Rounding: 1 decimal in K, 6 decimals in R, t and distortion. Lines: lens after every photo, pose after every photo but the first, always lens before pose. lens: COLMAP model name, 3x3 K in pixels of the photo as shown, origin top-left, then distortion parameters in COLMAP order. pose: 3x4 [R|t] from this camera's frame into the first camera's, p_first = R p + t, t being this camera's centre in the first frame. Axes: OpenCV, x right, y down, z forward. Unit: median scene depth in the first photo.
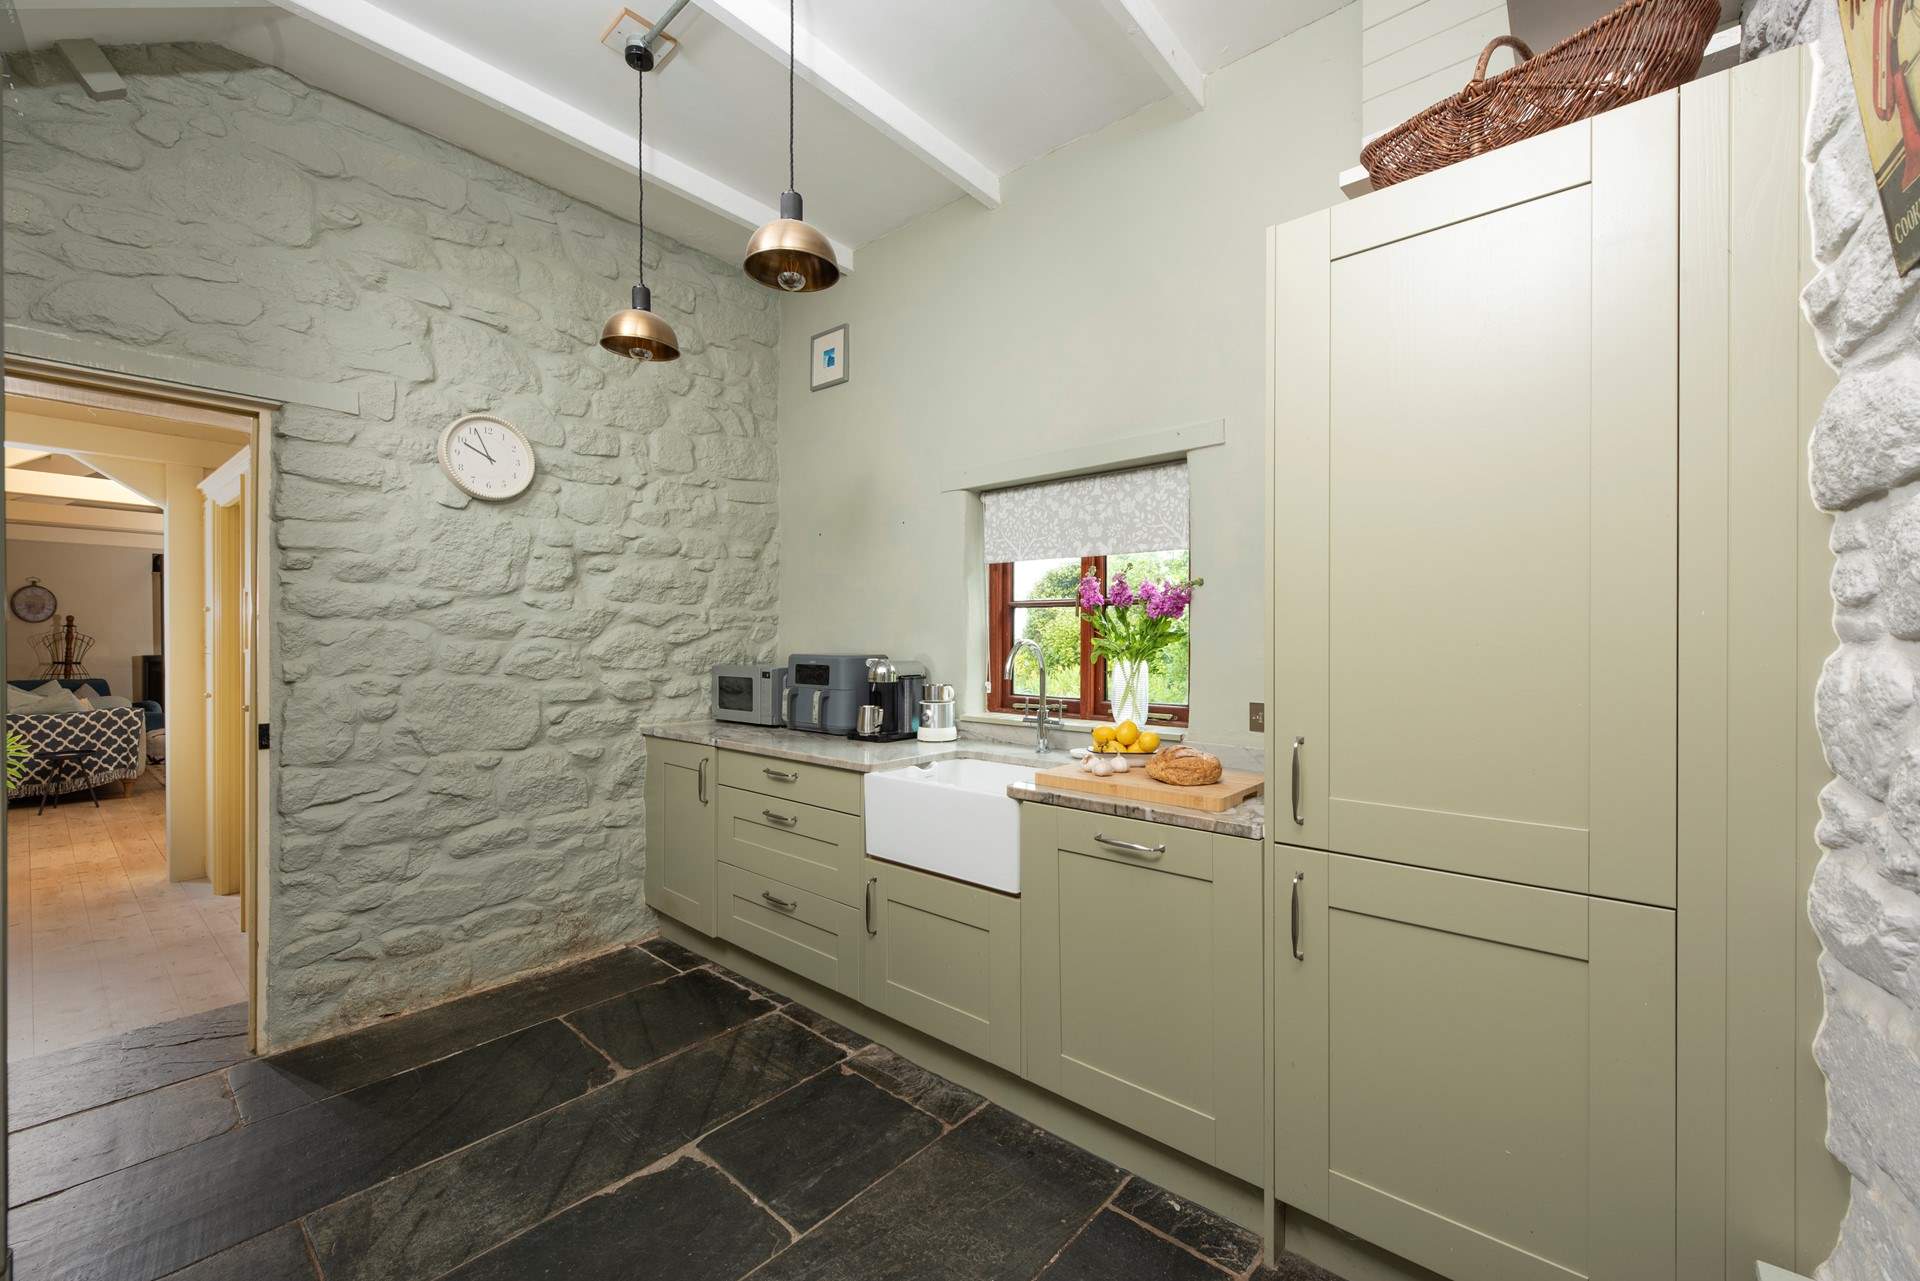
lens RADIAL K [[758.0, 0, 960.0], [0, 758.0, 640.5], [0, 0, 1]] dist [0.009152, -0.003814]
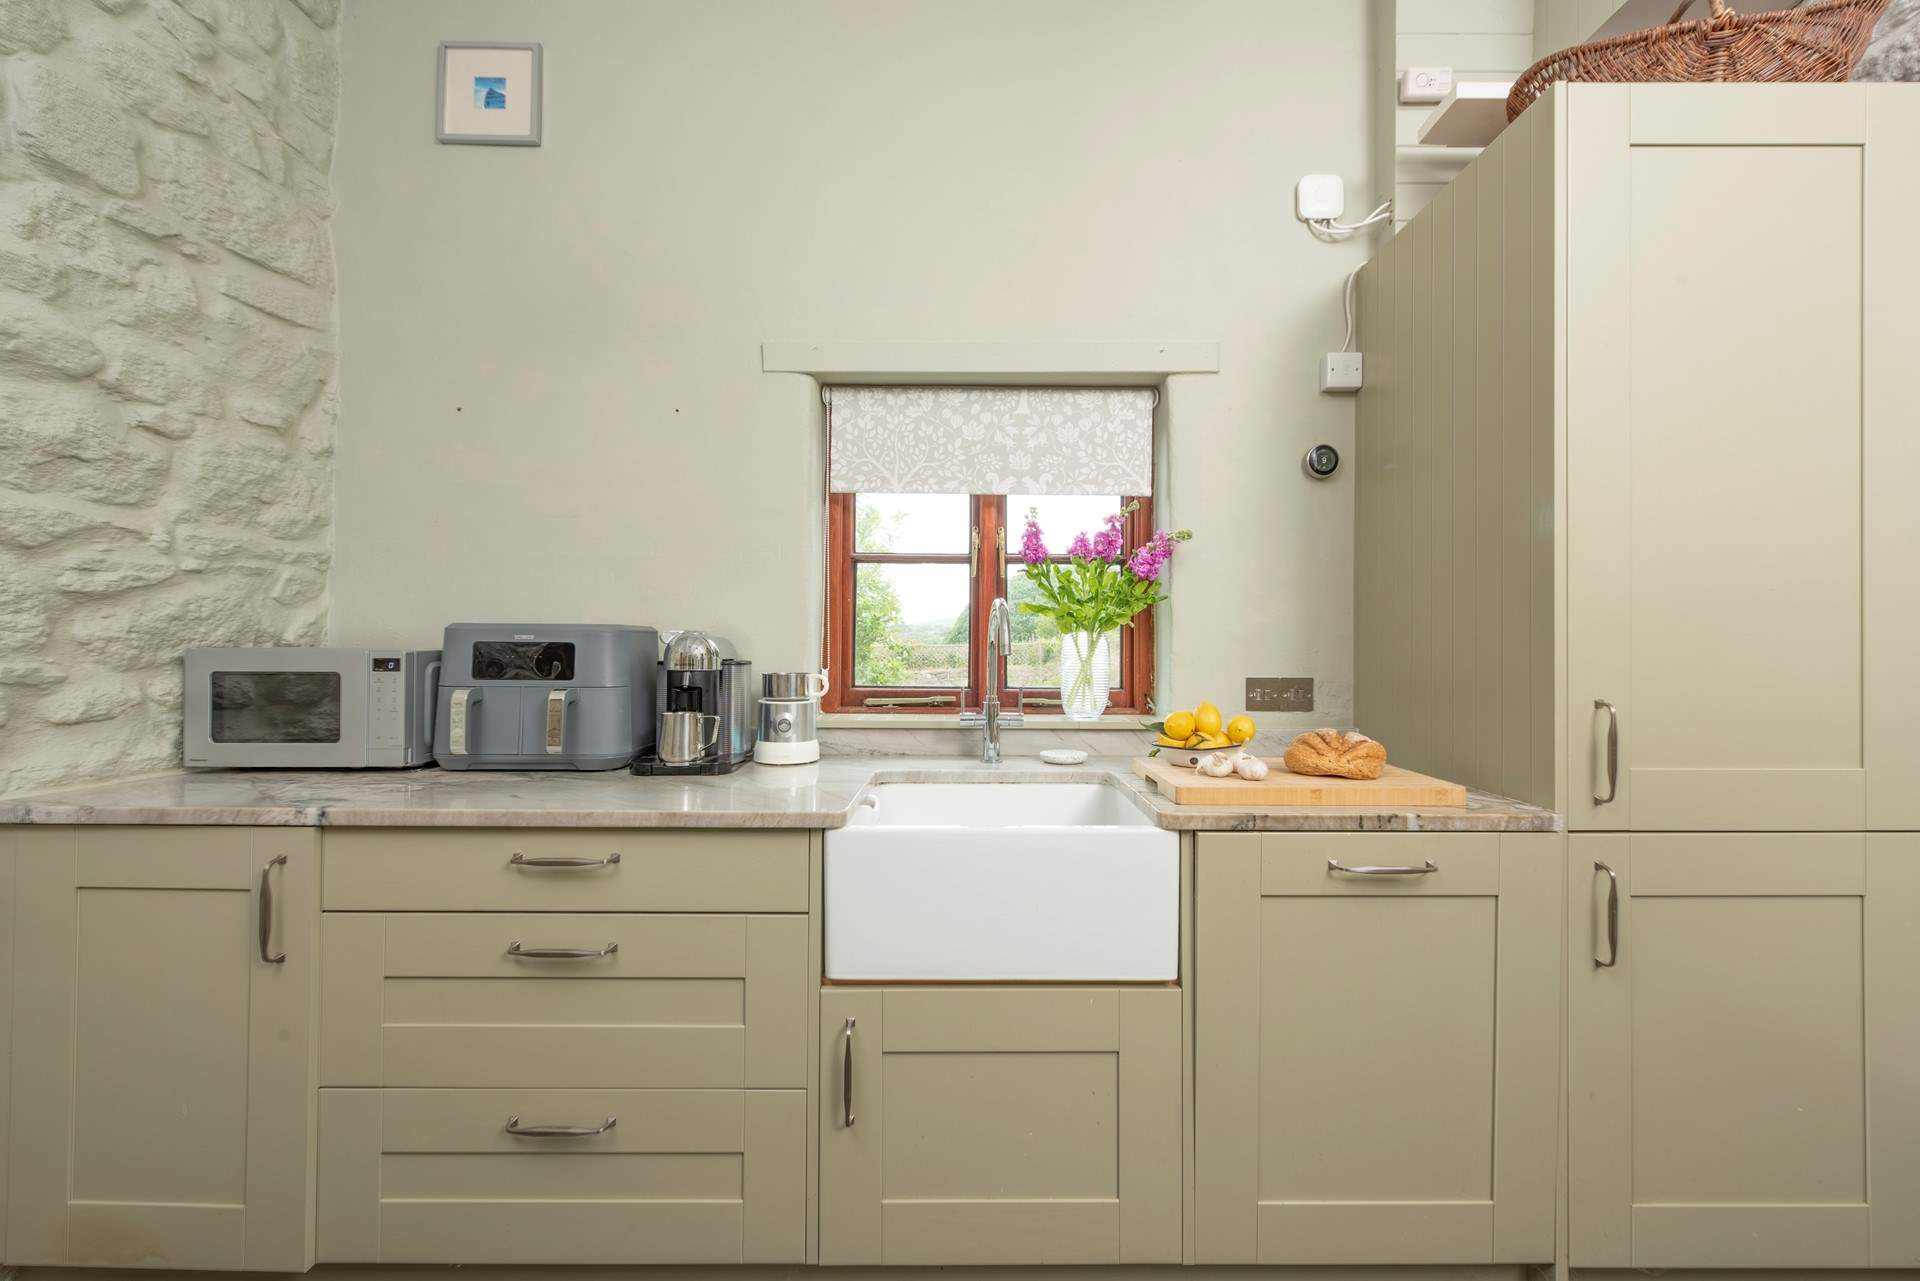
lens RADIAL K [[758.0, 0, 960.0], [0, 758.0, 640.5], [0, 0, 1]] dist [0.009152, -0.003814]
pose [[0.755737, 0.006484, 0.654843, -0.298176], [-0.002412, 0.999972, -0.007118, 0.032303], [-0.654871, 0.003800, 0.755731, 0.389086]]
